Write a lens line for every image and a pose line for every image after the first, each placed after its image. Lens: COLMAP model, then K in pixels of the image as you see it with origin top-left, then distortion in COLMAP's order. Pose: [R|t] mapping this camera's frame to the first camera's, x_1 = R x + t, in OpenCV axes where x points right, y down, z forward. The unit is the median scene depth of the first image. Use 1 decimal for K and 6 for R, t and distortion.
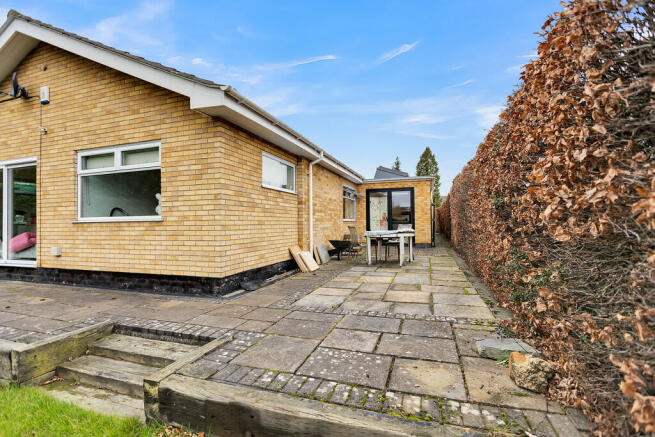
lens RADIAL K [[291.0, 0, 328.2], [0, 291.0, 221.5], [0, 0, 1]] dist [0.001622, 0.000491]
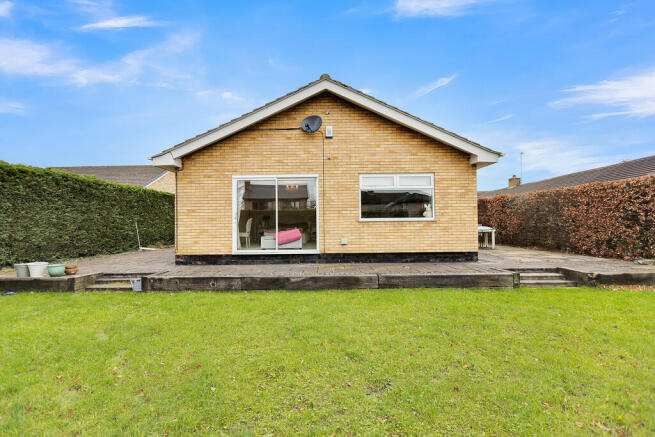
lens RADIAL K [[291.0, 0, 327.6], [0, 291.0, 223.7], [0, 0, 1]] dist [0.001622, 0.000491]
pose [[0.945828, -0.000756, 0.324666, -1.593448], [-0.001827, 0.999969, 0.007652, 0.002258], [-0.324662, -0.007830, 0.945798, -0.378542]]
